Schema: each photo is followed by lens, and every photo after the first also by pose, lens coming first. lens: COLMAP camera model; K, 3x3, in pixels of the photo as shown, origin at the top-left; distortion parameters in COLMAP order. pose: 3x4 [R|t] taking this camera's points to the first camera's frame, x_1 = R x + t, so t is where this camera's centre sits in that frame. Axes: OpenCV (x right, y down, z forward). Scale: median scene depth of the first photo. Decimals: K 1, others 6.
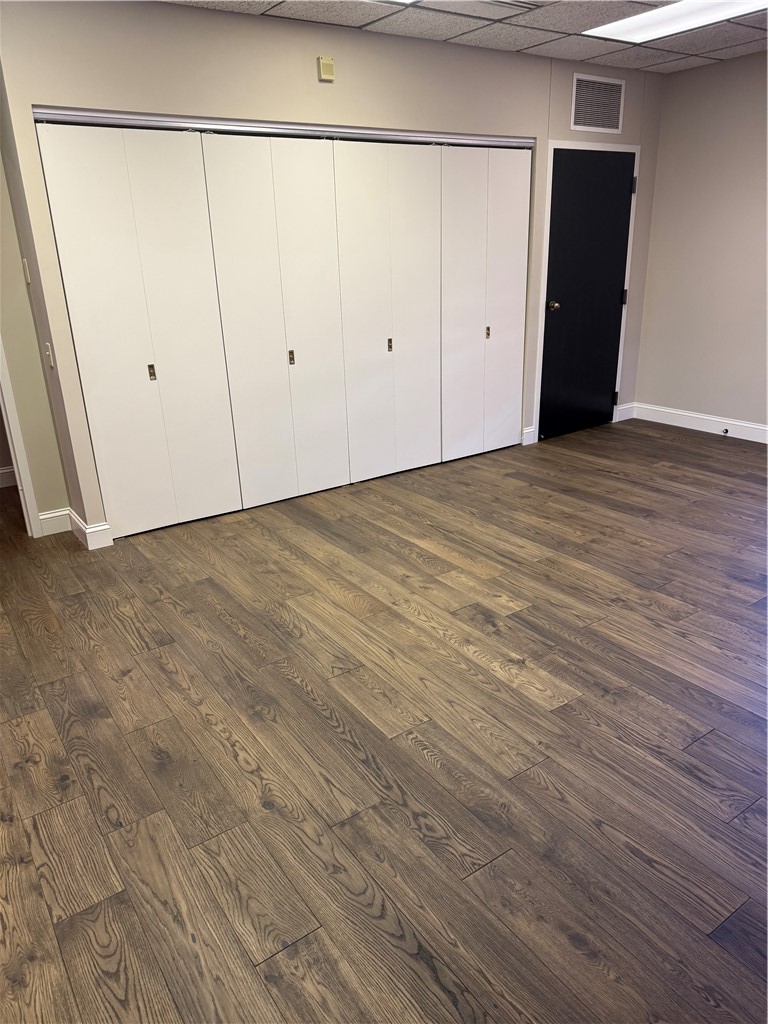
lens RADIAL K [[721.6, 0, 384.0], [0, 721.6, 512.0], [0, 0, 1]] dist [0.167947, -0.311761]
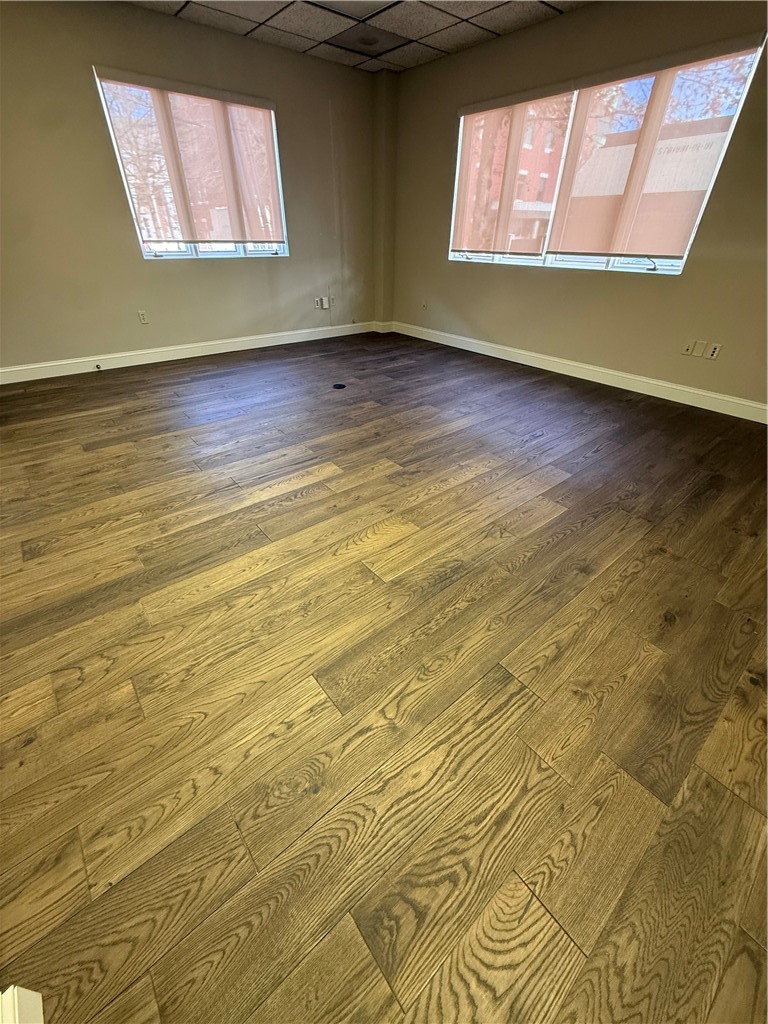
lens RADIAL K [[408.1, 0, 384.0], [0, 408.1, 512.0], [0, 0, 1]] dist [0.000619, 0.000082]
pose [[-0.087853, -0.532784, 0.841679, -0.452543], [0.333514, 0.780449, 0.528837, -0.184000], [-0.938643, 0.327171, 0.109126, 0.820812]]
